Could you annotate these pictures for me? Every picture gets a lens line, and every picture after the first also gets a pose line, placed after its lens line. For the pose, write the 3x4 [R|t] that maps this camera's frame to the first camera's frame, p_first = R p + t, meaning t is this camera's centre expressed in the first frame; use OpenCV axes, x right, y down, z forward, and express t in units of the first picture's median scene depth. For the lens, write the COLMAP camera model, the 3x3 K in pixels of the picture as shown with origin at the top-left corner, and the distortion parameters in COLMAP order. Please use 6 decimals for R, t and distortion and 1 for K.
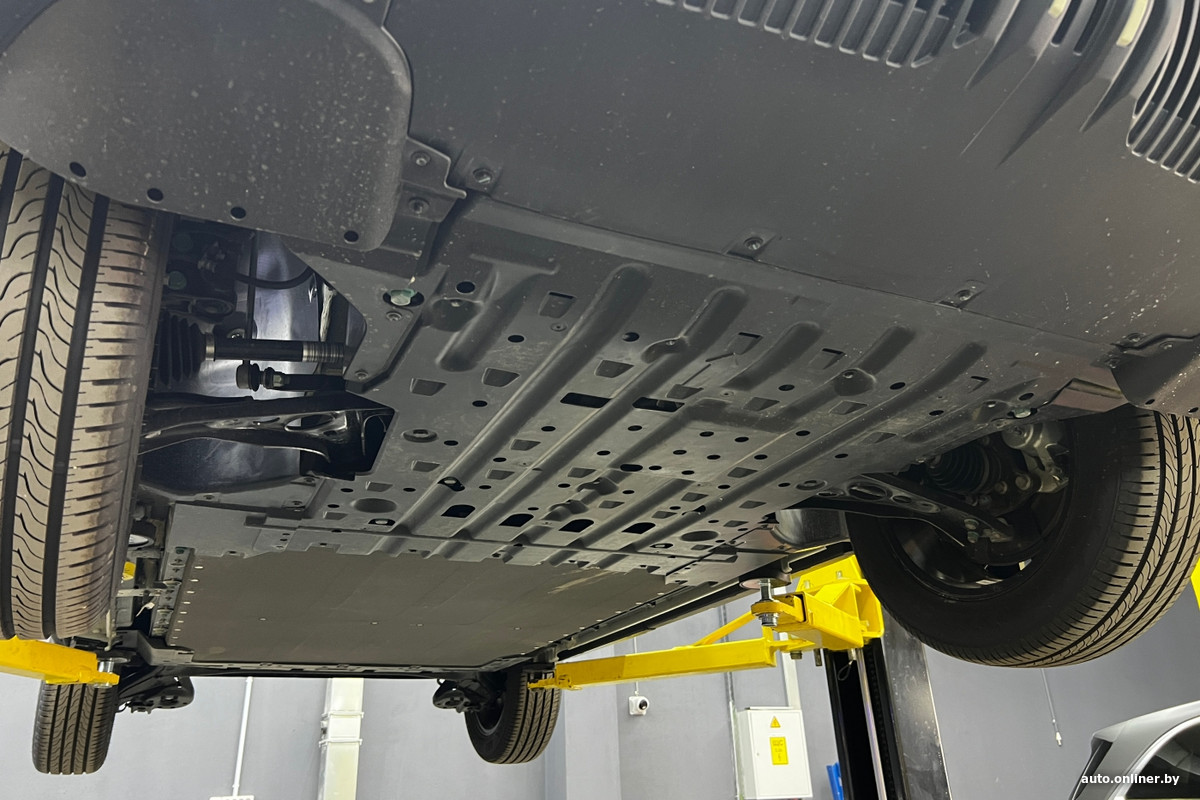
lens RADIAL K [[899.1, 0, 600.3], [0, 899.1, 399.7], [0, 0, 1]] dist [0.000502, -0.002218]
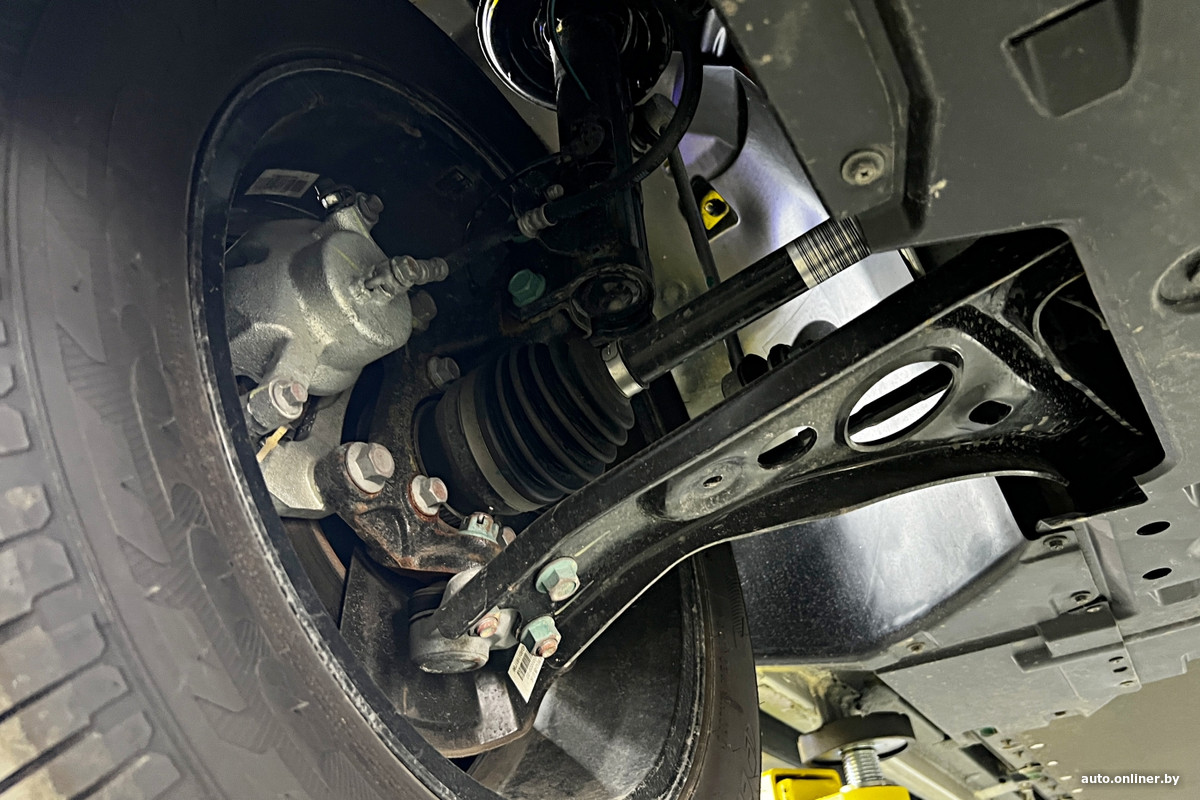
lens RADIAL K [[899.1, 0, 600.3], [0, 899.1, 399.7], [0, 0, 1]] dist [0.000502, -0.002218]
pose [[0.539106, -0.500769, -0.677197, -0.101526], [0.403923, 0.859270, -0.313850, 0.072611], [0.739061, -0.104337, 0.665510, 0.509174]]
